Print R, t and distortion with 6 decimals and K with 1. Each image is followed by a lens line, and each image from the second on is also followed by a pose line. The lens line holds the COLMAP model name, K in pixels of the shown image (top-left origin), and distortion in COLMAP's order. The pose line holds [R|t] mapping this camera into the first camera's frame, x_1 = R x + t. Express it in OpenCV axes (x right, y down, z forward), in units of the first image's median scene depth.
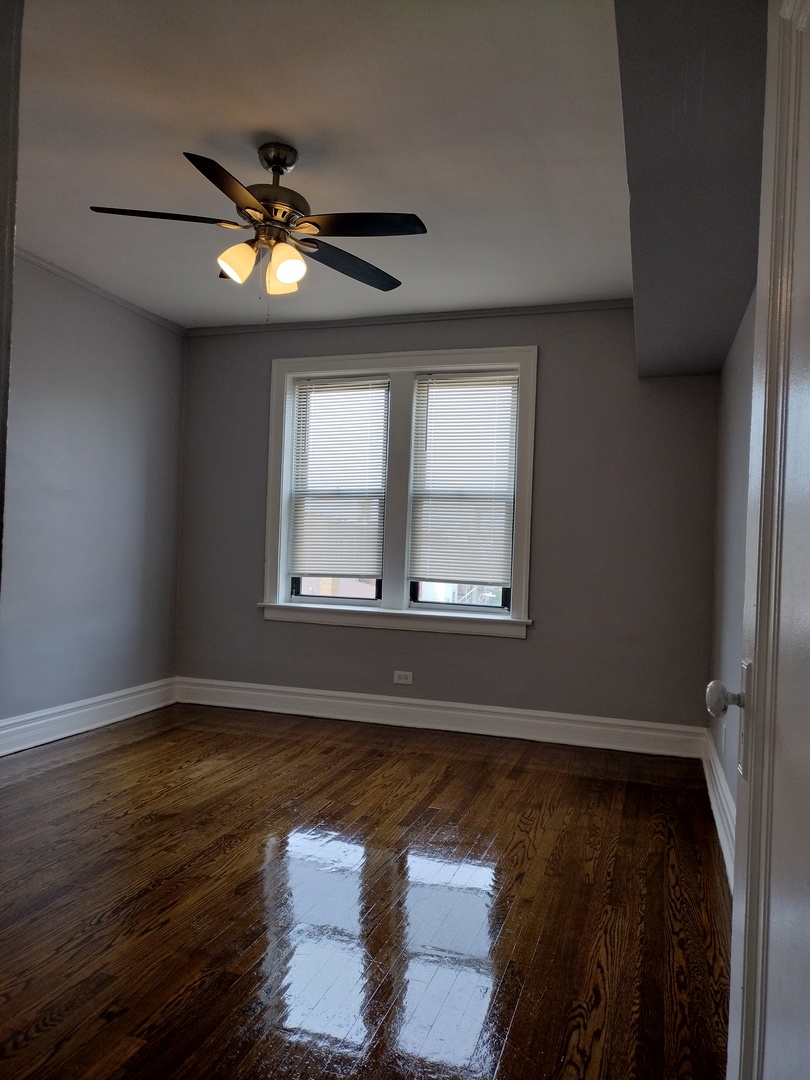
lens RADIAL K [[947.8, 0, 405.0], [0, 947.8, 540.0], [0, 0, 1]] dist [-0.005669, -0.003614]
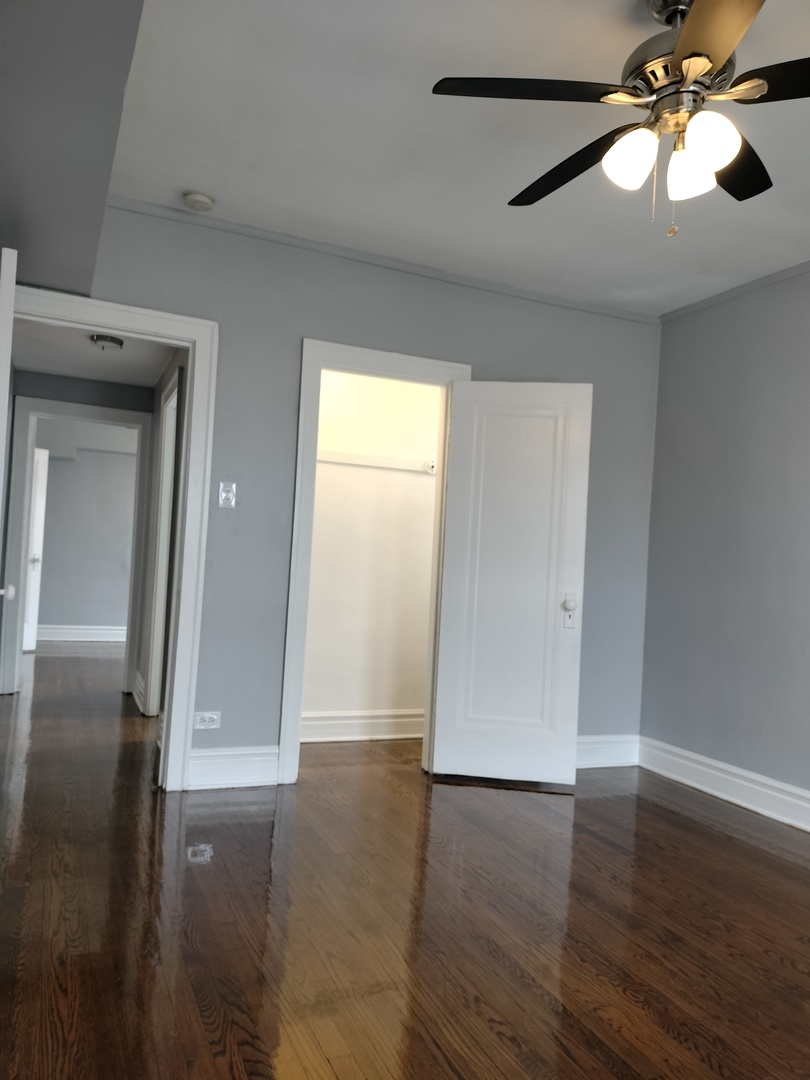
lens RADIAL K [[800.1, 0, 405.0], [0, 800.1, 540.0], [0, 0, 1]] dist [0.050537, -0.007854]
pose [[-0.772986, -0.092846, -0.627592, 0.472256], [-0.069270, 0.995671, -0.061982, 0.039672], [0.630630, -0.004438, -0.776071, 1.764246]]
